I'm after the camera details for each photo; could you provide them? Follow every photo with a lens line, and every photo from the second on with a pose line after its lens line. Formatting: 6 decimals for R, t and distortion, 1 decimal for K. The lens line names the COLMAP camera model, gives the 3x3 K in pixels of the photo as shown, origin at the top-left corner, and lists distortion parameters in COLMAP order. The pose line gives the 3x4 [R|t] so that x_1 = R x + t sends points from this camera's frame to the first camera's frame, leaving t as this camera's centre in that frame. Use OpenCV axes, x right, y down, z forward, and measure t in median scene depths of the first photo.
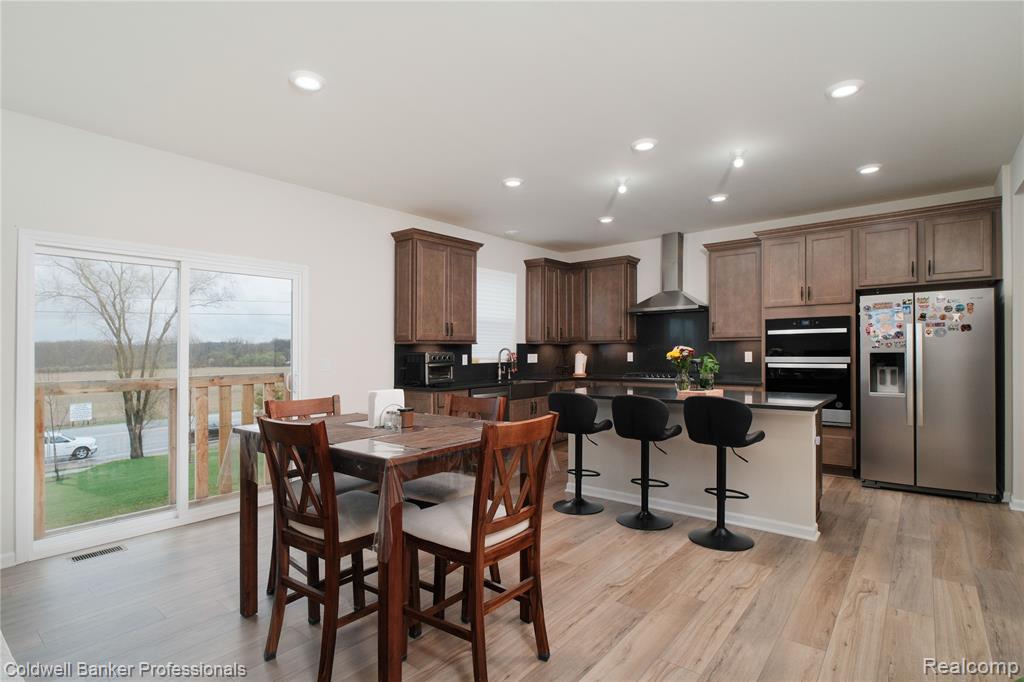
lens RADIAL K [[511.4, 0, 514.2], [0, 511.4, 354.2], [0, 0, 1]] dist [-0.000670, 0.000087]
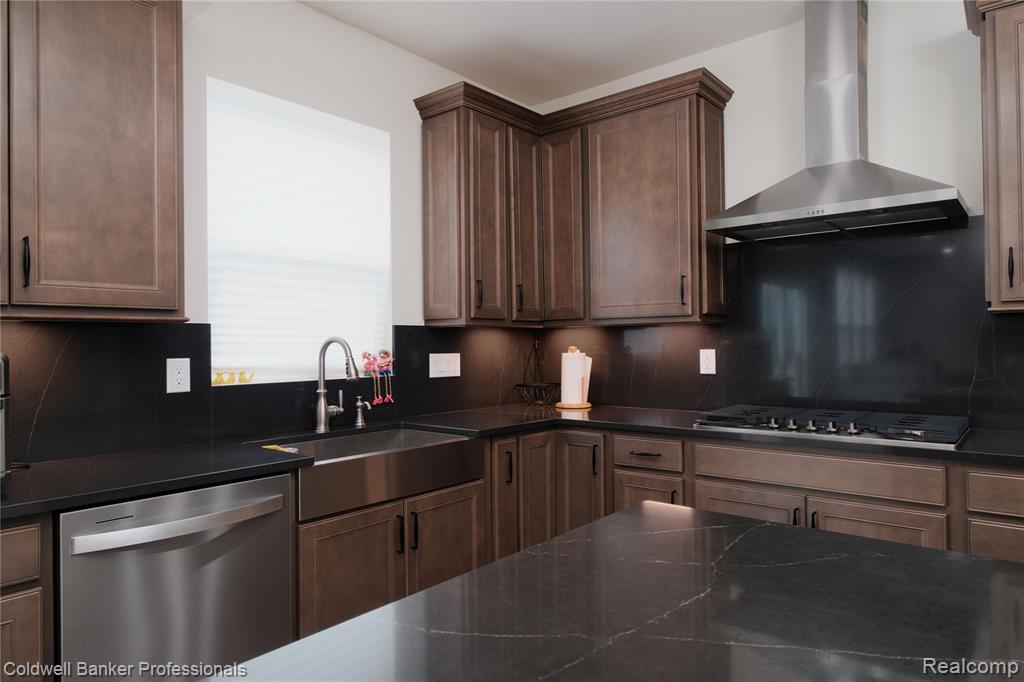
lens RADIAL K [[626.9, 0, 512.0], [0, 626.9, 341.0], [0, 0, 1]] dist [-0.000104, -0.000149]
pose [[0.999878, -0.001560, -0.015550, 0.128841], [0.001386, 0.999936, -0.011211, -0.006233], [0.015567, 0.011188, 0.999816, 0.746021]]
